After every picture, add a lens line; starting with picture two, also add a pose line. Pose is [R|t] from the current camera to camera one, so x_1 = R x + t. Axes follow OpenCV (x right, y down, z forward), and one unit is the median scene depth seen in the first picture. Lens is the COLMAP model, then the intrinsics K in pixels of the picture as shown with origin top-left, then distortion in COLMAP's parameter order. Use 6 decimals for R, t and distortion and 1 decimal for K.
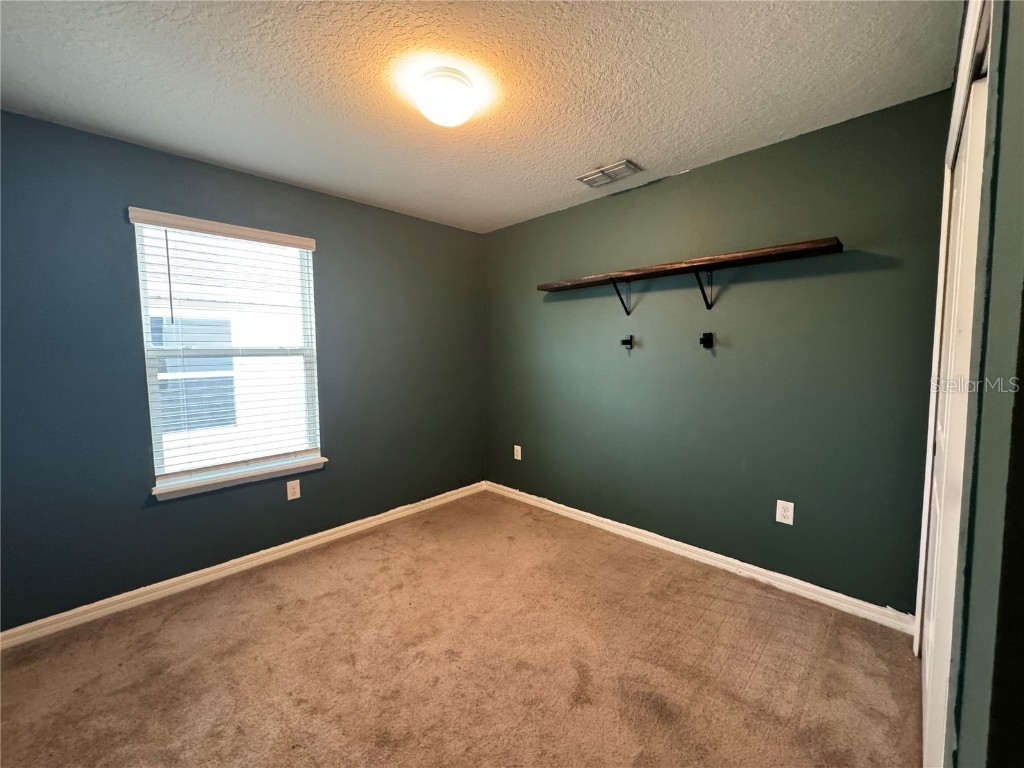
lens RADIAL K [[409.4, 0, 514.6], [0, 409.4, 381.2], [0, 0, 1]] dist [-0.003629, 0.000076]
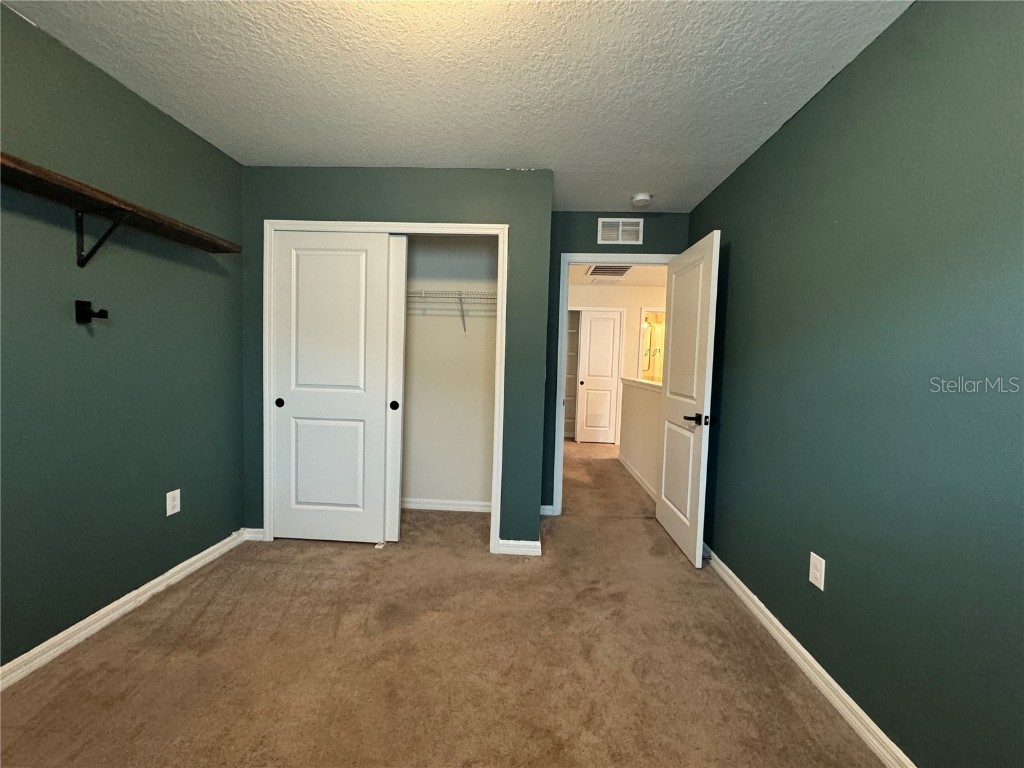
lens RADIAL K [[409.4, 0, 512.9], [0, 409.4, 380.4], [0, 0, 1]] dist [-0.003629, 0.000076]
pose [[-0.654583, -0.057147, 0.753827, -0.565252], [0.024657, 0.994994, 0.096841, -0.037644], [-0.755588, 0.081977, -0.649898, 0.987888]]
